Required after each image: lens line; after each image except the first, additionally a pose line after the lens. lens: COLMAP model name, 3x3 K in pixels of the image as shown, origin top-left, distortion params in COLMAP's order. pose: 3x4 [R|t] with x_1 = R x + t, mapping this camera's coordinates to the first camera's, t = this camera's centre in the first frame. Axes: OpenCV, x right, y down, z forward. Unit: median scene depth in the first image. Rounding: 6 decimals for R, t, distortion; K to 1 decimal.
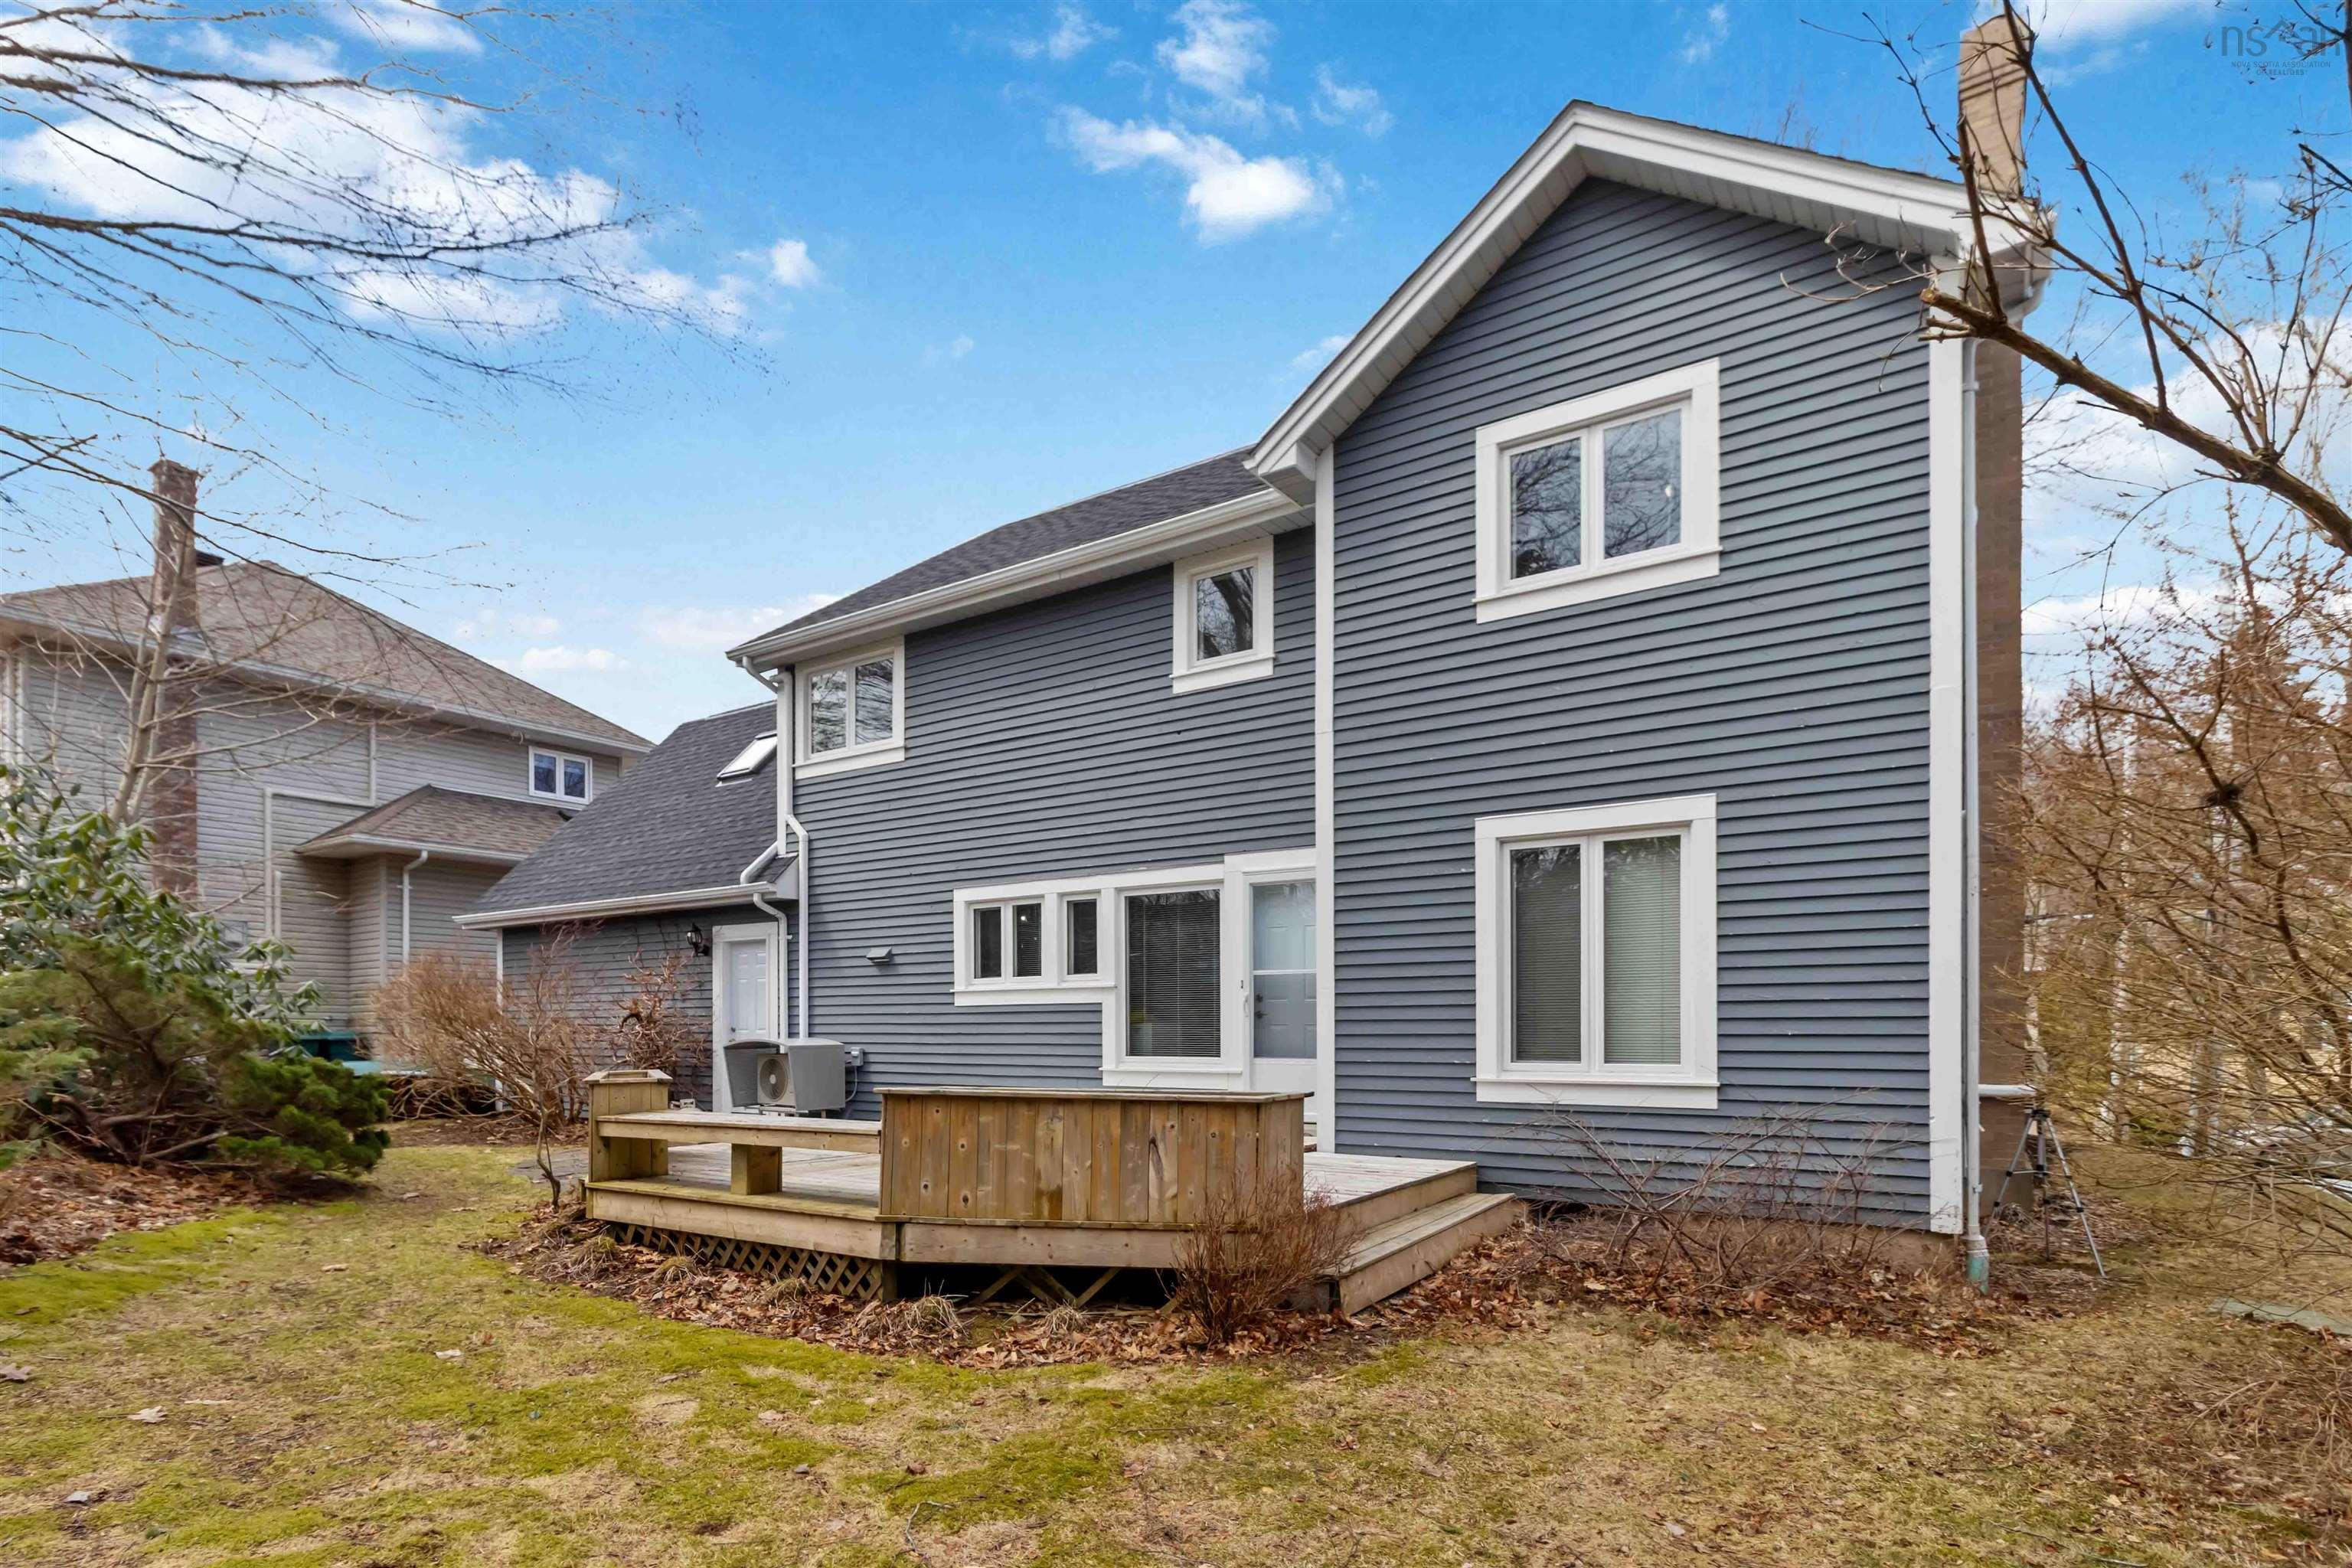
lens RADIAL K [[1103.5, 0, 1186.8], [0, 1103.5, 749.1], [0, 0, 1]] dist [0.000854, -0.000193]
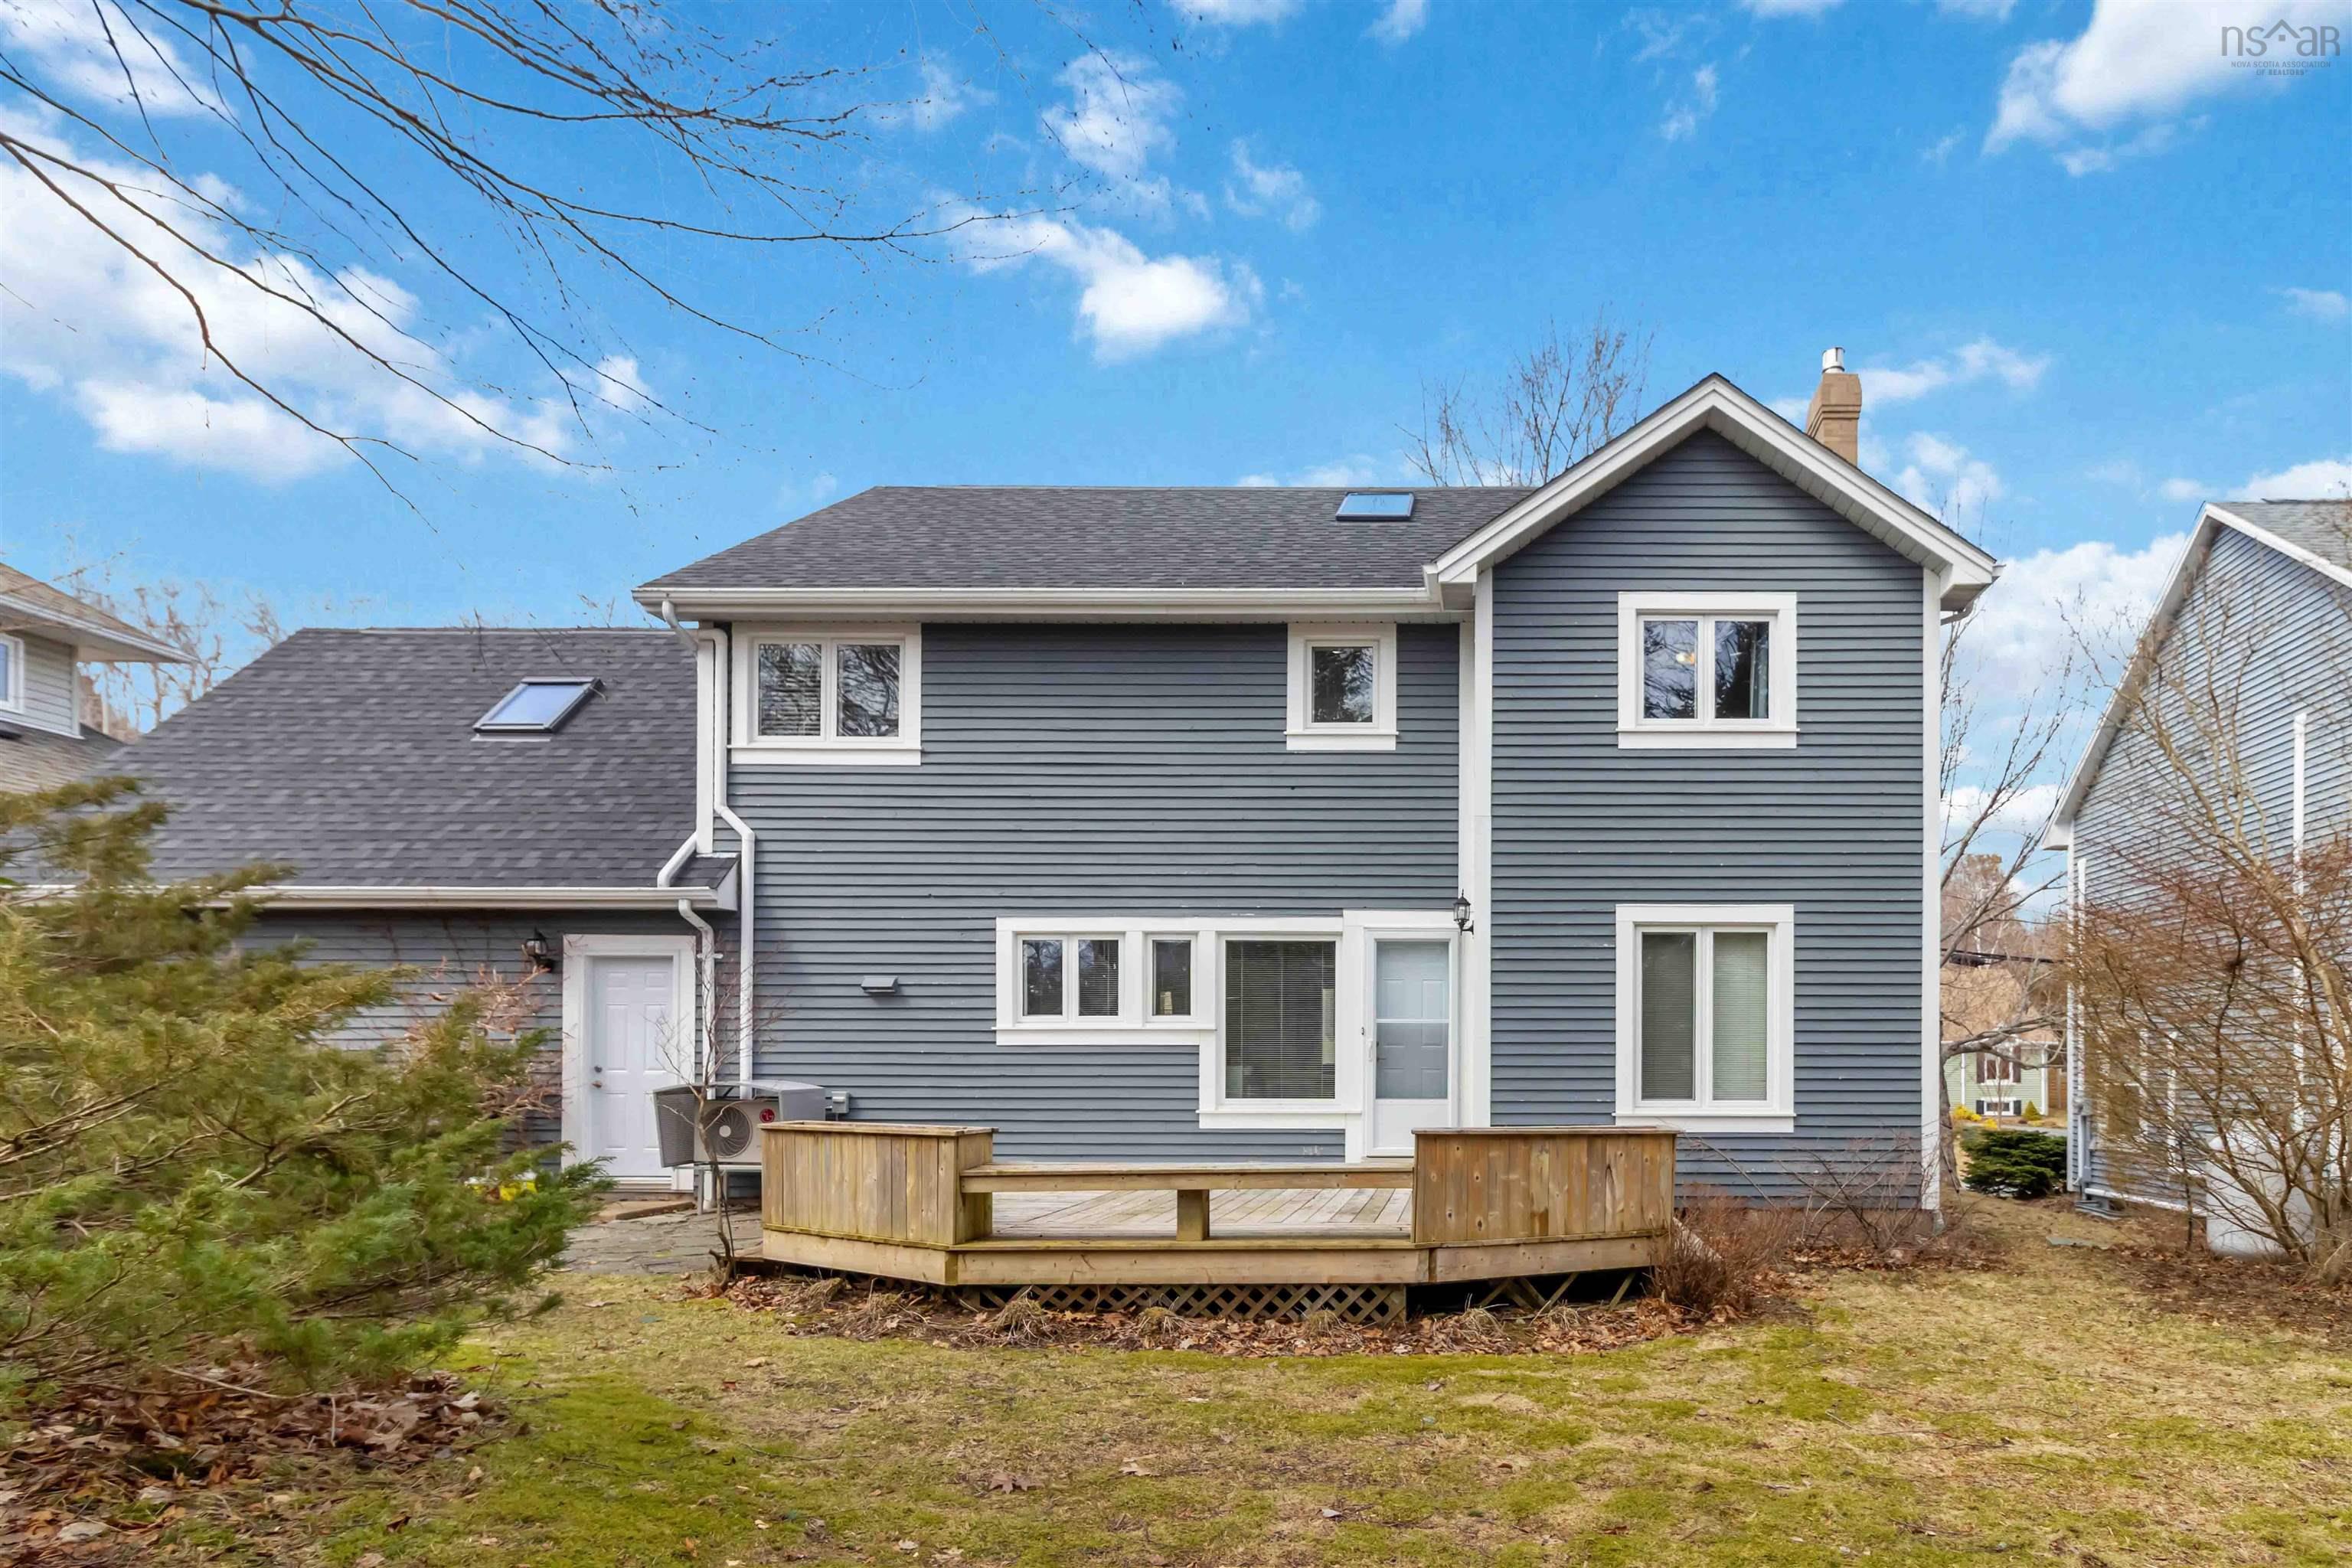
lens RADIAL K [[1293.9, 0, 1175.0], [0, 1293.9, 662.7], [0, 0, 1]] dist [0.002073, 0.000533]
pose [[0.845393, 0.161159, 0.509253, -0.827200], [-0.135344, 0.986915, -0.087640, -0.010319], [-0.516713, 0.005165, 0.856143, -0.007880]]
